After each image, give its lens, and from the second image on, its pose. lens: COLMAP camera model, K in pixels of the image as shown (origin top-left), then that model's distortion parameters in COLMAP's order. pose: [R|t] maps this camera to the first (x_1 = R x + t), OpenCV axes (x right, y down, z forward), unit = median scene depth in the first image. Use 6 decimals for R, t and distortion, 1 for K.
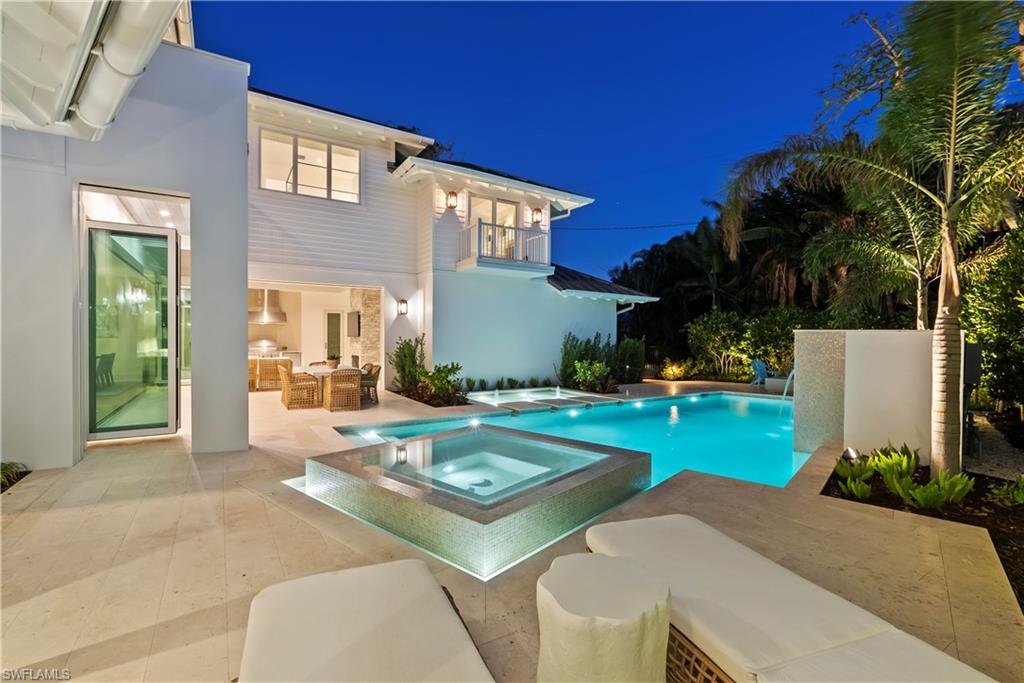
lens RADIAL K [[451.9, 0, 520.2], [0, 451.9, 338.6], [0, 0, 1]] dist [-0.004335, 0.000100]
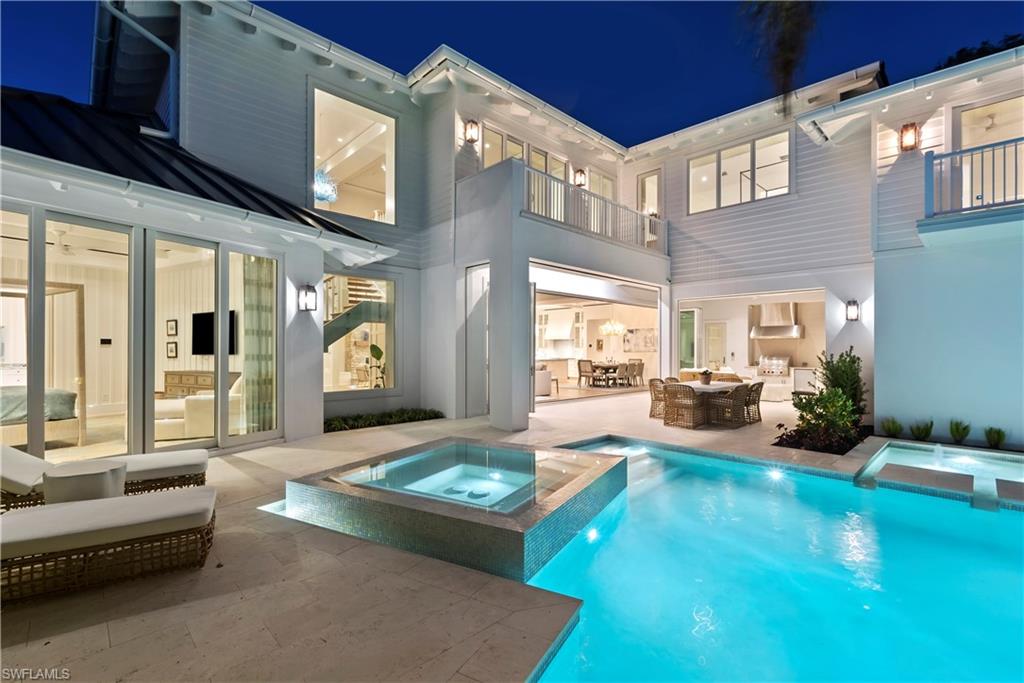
lens RADIAL K [[451.9, 0, 519.6], [0, 451.9, 345.2], [0, 0, 1]] dist [-0.004335, 0.000100]
pose [[0.211805, -0.015718, -0.977186, 0.360785], [-0.001644, 0.999864, -0.016440, 0.000008], [0.977311, 0.005089, 0.211750, 0.336646]]
